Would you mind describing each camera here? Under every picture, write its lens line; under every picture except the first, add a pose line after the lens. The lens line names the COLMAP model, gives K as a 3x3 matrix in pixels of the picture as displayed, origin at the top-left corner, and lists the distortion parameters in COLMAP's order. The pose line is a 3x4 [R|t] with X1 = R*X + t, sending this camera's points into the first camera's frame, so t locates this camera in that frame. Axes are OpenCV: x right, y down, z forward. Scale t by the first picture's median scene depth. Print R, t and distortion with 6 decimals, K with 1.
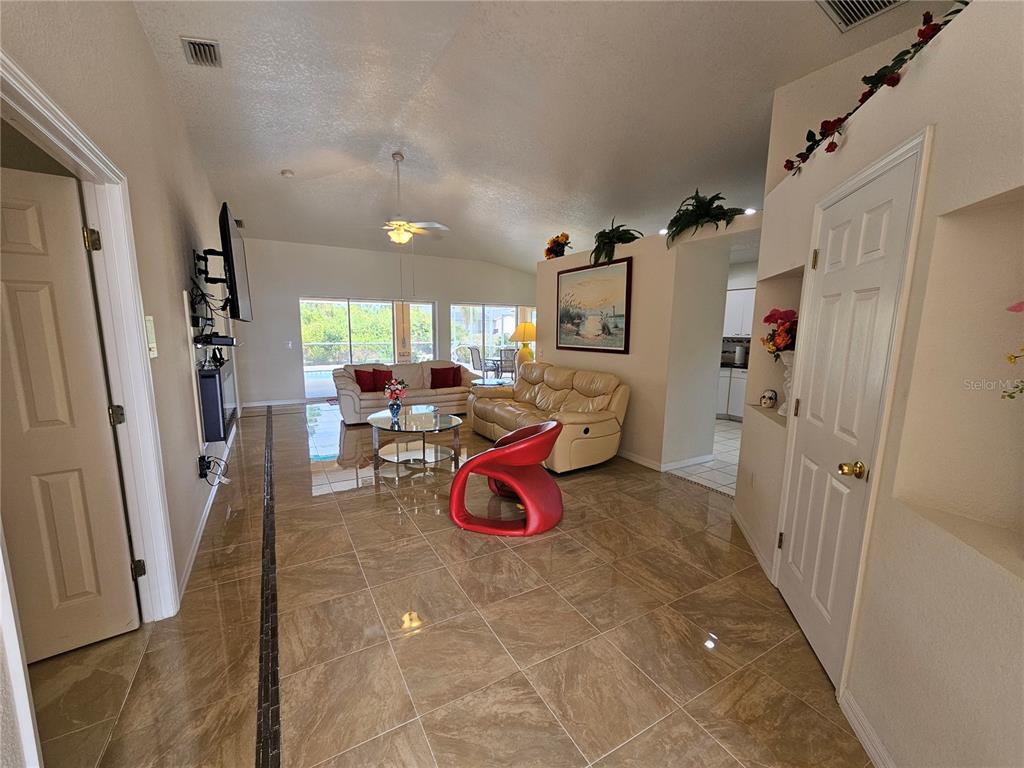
lens RADIAL K [[419.5, 0, 510.6], [0, 419.5, 389.9], [0, 0, 1]] dist [-0.007610, 0.003207]
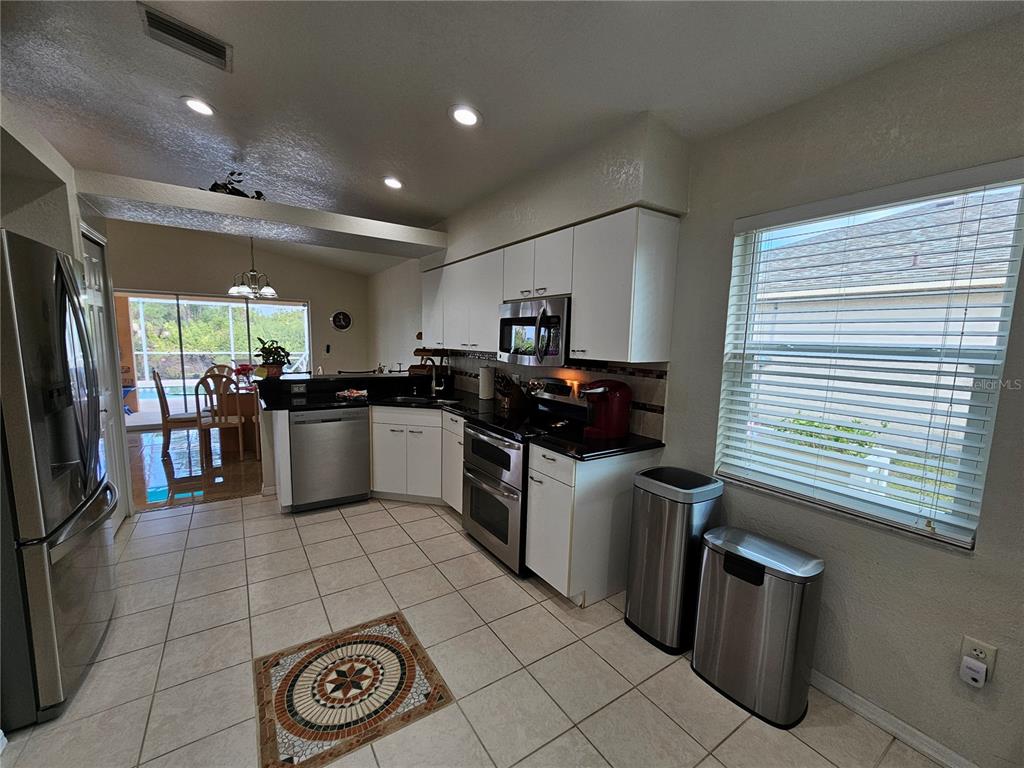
lens RADIAL K [[419.5, 0, 511.7], [0, 419.5, 393.9], [0, 0, 1]] dist [-0.007610, 0.003207]
pose [[0.997817, 0.003272, 0.065956, 0.726281], [-0.002265, 0.999880, -0.015327, -0.081141], [-0.065998, 0.015144, 0.997705, 0.606379]]
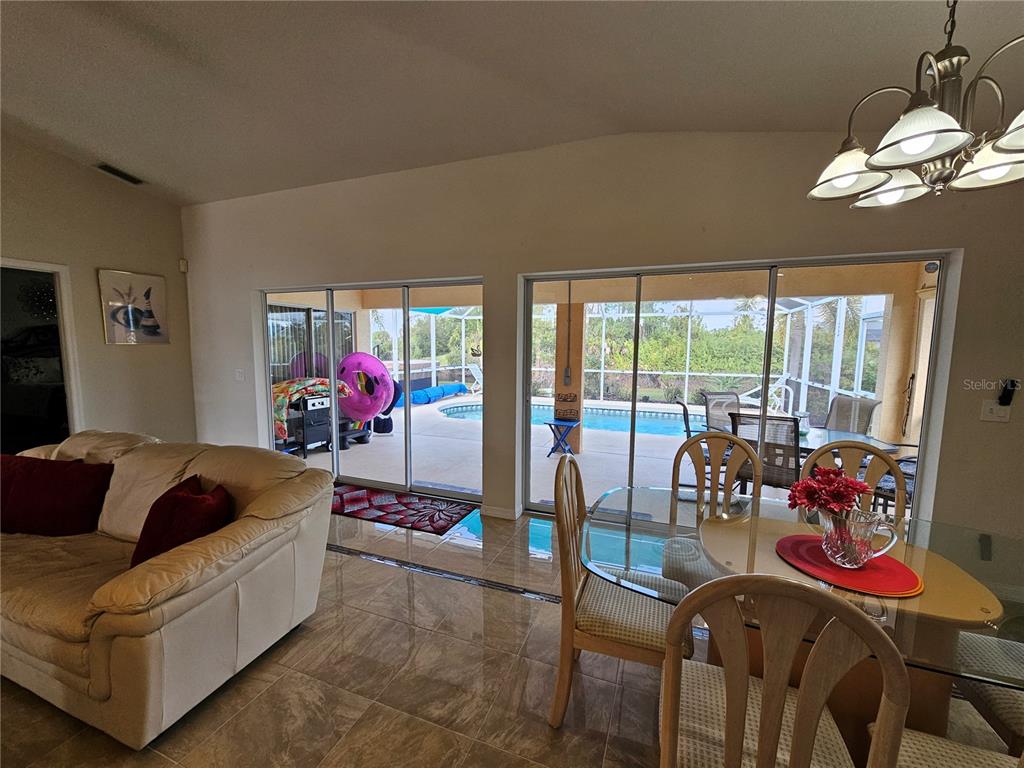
lens RADIAL K [[419.5, 0, 512.0], [0, 419.5, 390.0], [0, 0, 1]] dist [-0.007610, 0.003207]
pose [[0.633116, 0.073668, -0.770543, 0.237206], [-0.116465, 0.993194, -0.000738, -0.187411], [0.765245, 0.090209, 0.637387, 1.310809]]
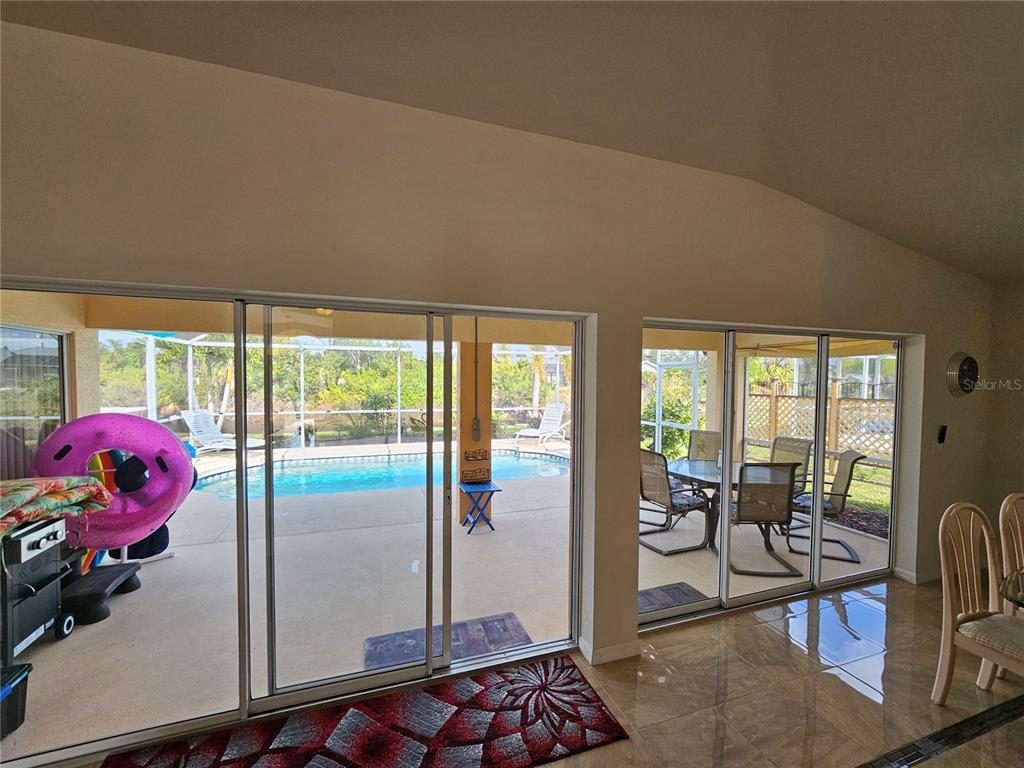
lens RADIAL K [[419.5, 0, 510.1], [0, 419.5, 391.2], [0, 0, 1]] dist [-0.007610, 0.003207]
pose [[0.982760, 0.002148, -0.184871, -0.299745], [-0.023830, 0.993063, -0.115139, -0.221558], [0.183341, 0.117560, 0.975995, 1.231523]]
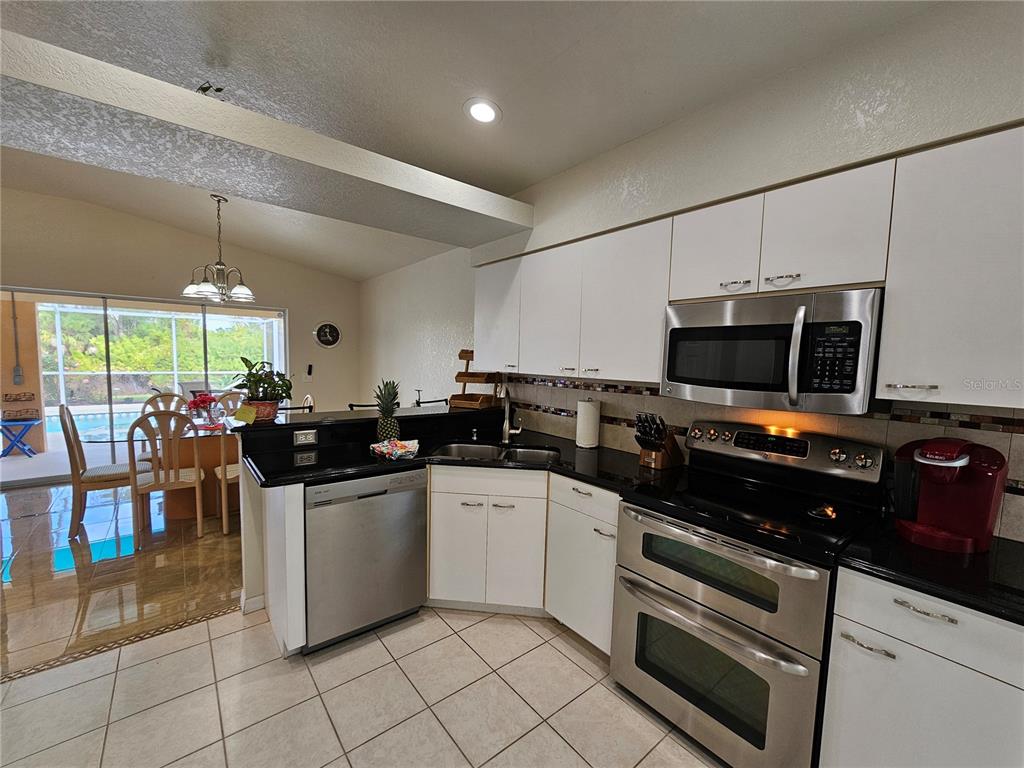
lens RADIAL K [[419.5, 0, 510.4], [0, 419.5, 392.7], [0, 0, 1]] dist [-0.007610, 0.003207]
pose [[0.986935, 0.000221, 0.161118, 0.559128], [0.009448, 0.998199, -0.059242, -0.119220], [-0.160841, 0.059990, 0.985155, 0.854156]]
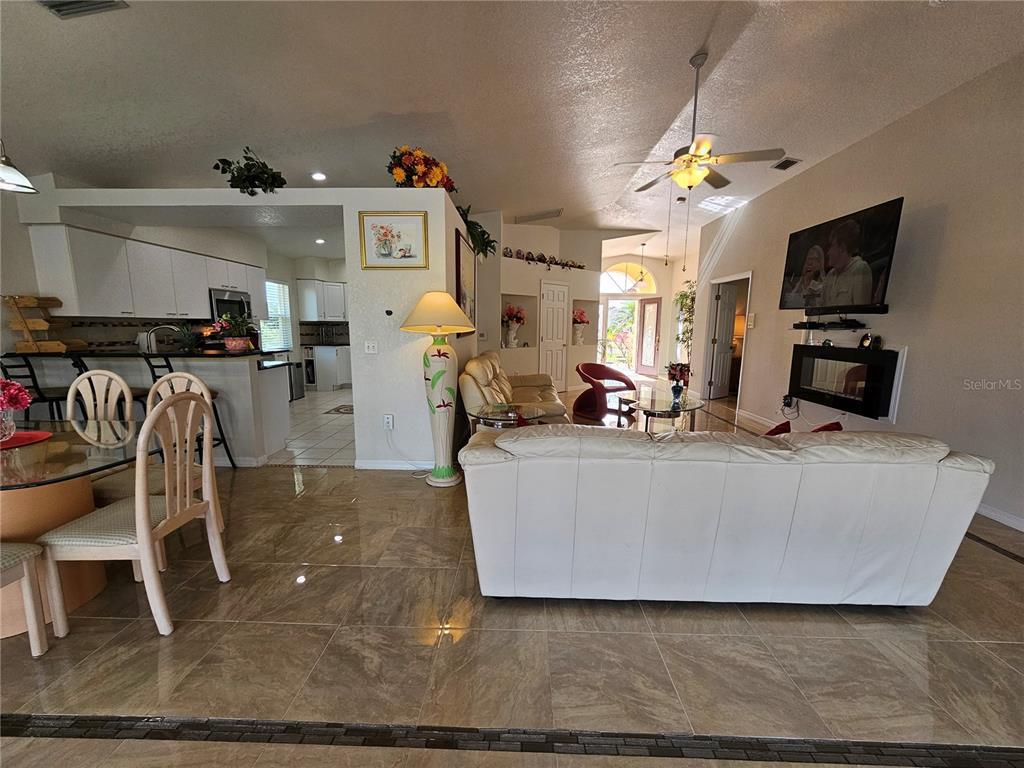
lens RADIAL K [[419.5, 0, 509.8], [0, 419.5, 392.2], [0, 0, 1]] dist [-0.007610, 0.003207]
pose [[-0.854595, -0.102247, 0.509129, -0.368369], [0.057382, 0.955828, 0.288273, -0.225993], [-0.516115, 0.275571, -0.810978, 1.678204]]
